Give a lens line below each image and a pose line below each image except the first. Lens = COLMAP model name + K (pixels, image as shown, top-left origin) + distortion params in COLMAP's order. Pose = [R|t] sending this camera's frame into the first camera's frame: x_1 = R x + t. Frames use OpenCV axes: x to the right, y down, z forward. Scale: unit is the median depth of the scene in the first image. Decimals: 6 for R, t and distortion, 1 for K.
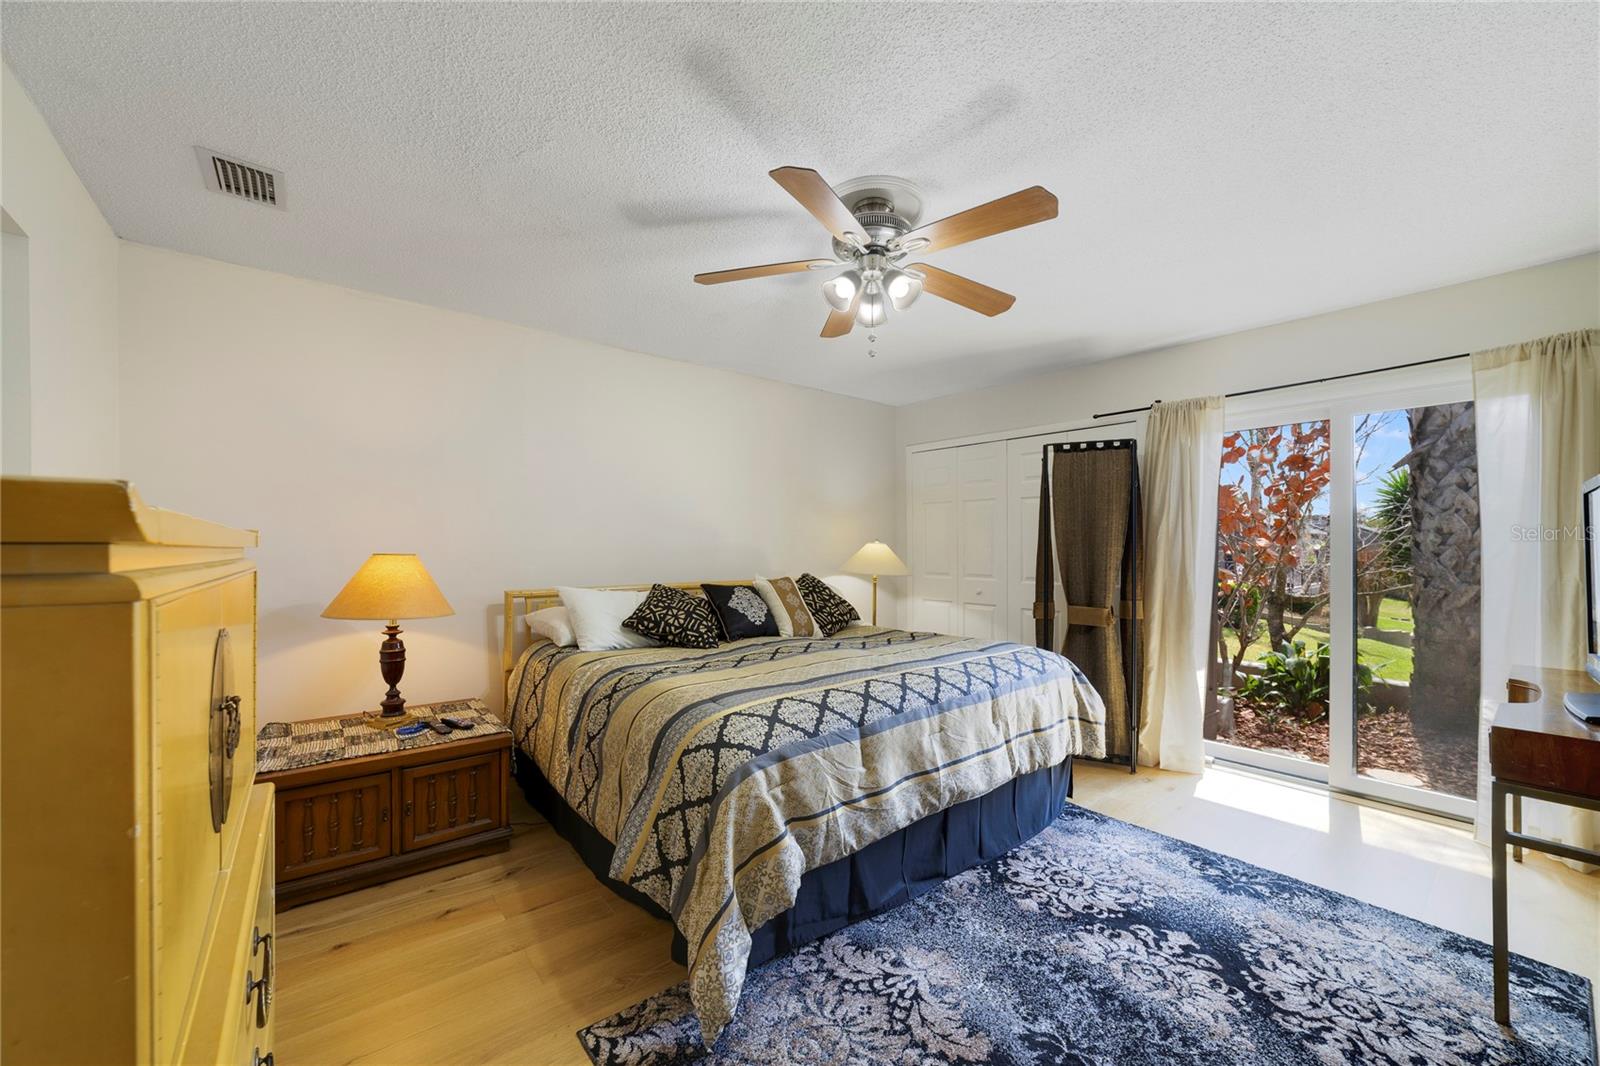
lens RADIAL K [[613.7, 0, 801.3], [0, 613.7, 542.1], [0, 0, 1]] dist [-0.015642, 0.001124]
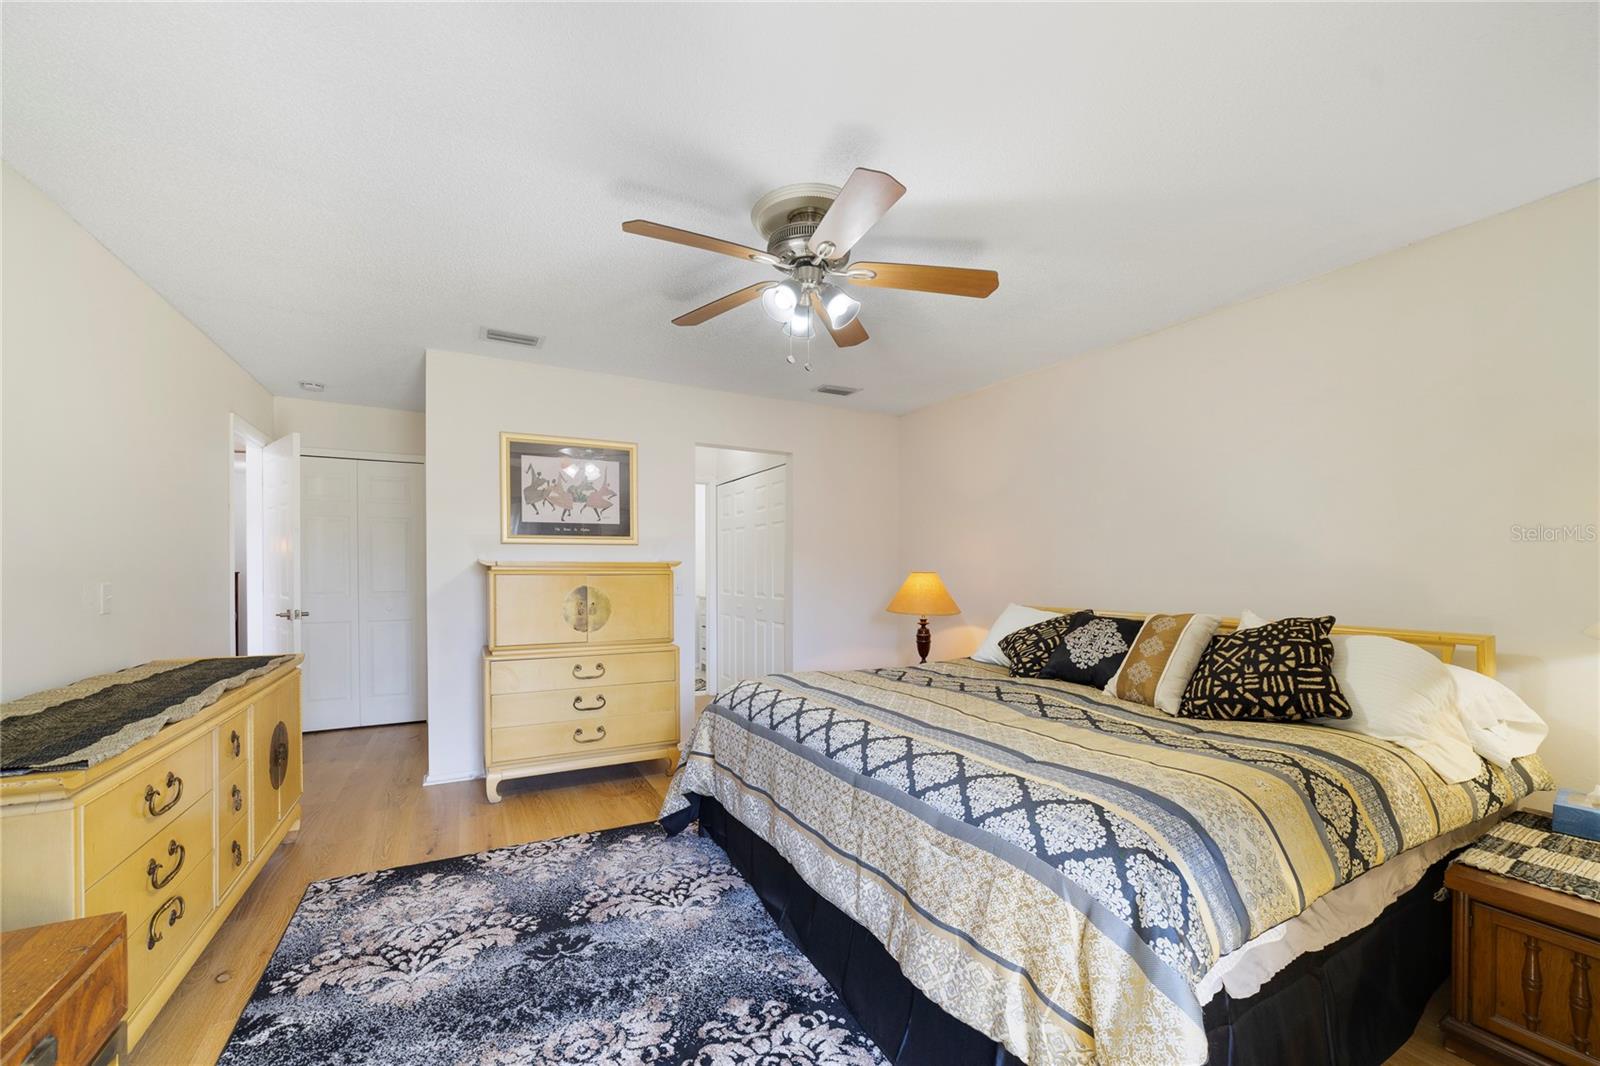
lens RADIAL K [[613.7, 0, 797.3], [0, 613.7, 567.4], [0, 0, 1]] dist [-0.015642, 0.001124]
pose [[-0.179292, -0.004329, -0.983786, 1.407455], [0.007937, 0.999951, -0.005846, 0.021183], [0.983764, -0.008857, -0.179249, 1.496862]]
